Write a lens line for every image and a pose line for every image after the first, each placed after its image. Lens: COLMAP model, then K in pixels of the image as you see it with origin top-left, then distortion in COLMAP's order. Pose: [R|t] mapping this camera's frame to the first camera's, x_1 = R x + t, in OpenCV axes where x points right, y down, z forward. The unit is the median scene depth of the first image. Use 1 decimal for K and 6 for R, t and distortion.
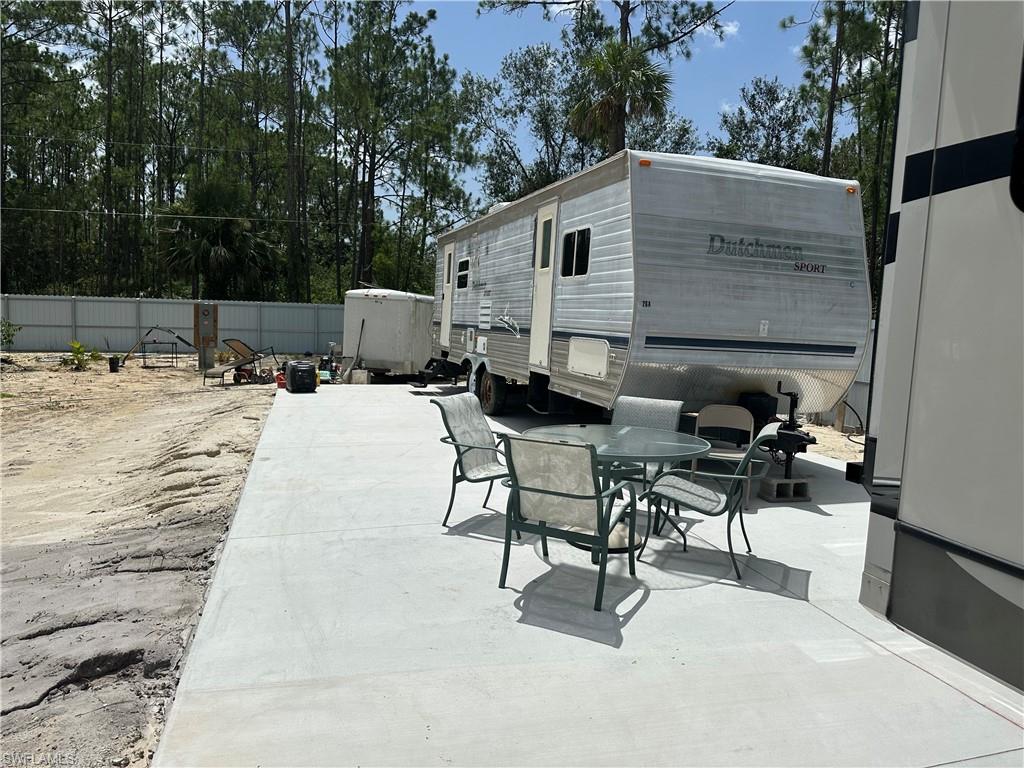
lens RADIAL K [[718.3, 0, 519.6], [0, 718.3, 380.8], [0, 0, 1]] dist [0.059375, -0.069167]
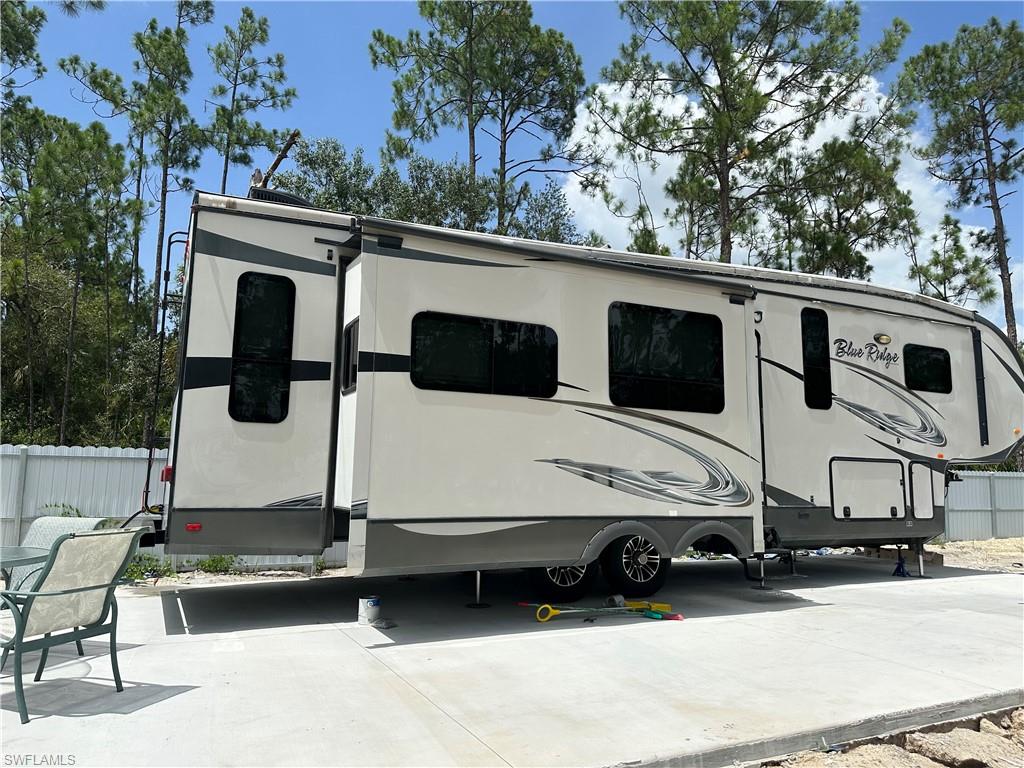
lens RADIAL K [[718.3, 0, 513.1], [0, 718.3, 376.1], [0, 0, 1]] dist [0.059375, -0.069167]
pose [[-0.169731, 0.106484, 0.979721, -0.349731], [0.077208, 0.992526, -0.094499, 0.001840], [-0.982461, 0.059603, -0.176684, 0.194426]]
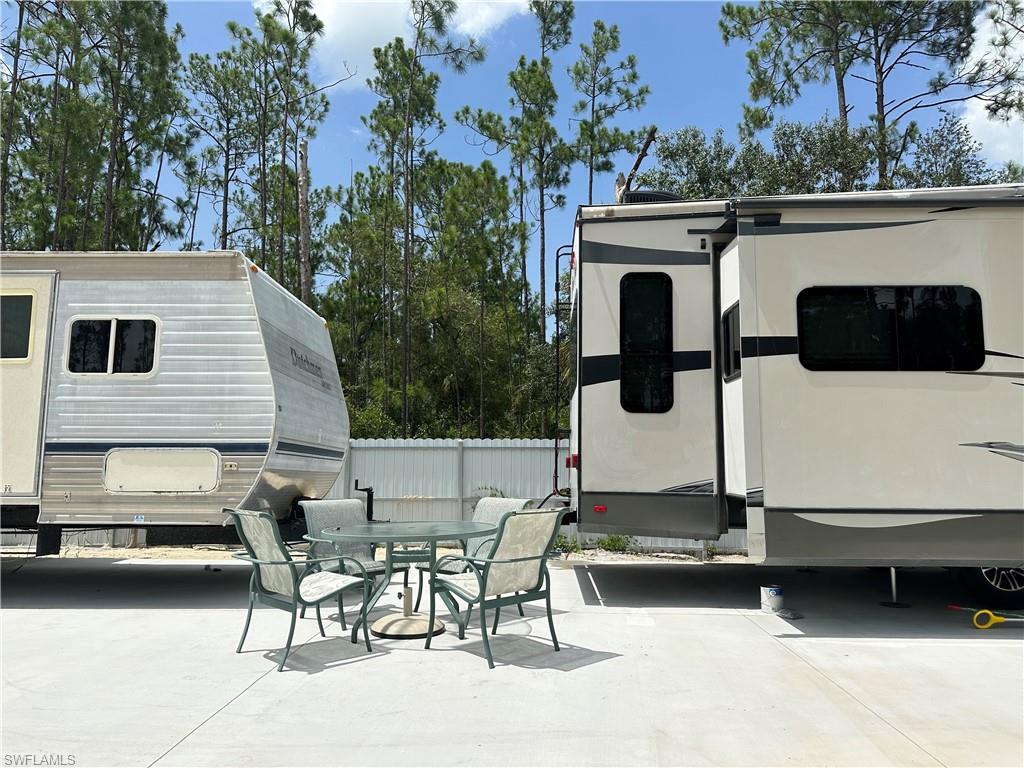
lens RADIAL K [[718.3, 0, 517.9], [0, 718.3, 382.0], [0, 0, 1]] dist [0.059375, -0.069167]
pose [[0.321276, 0.076638, 0.943879, -0.356459], [0.097286, 0.988775, -0.113397, 0.000878], [-0.941975, 0.128258, 0.310214, 0.204366]]
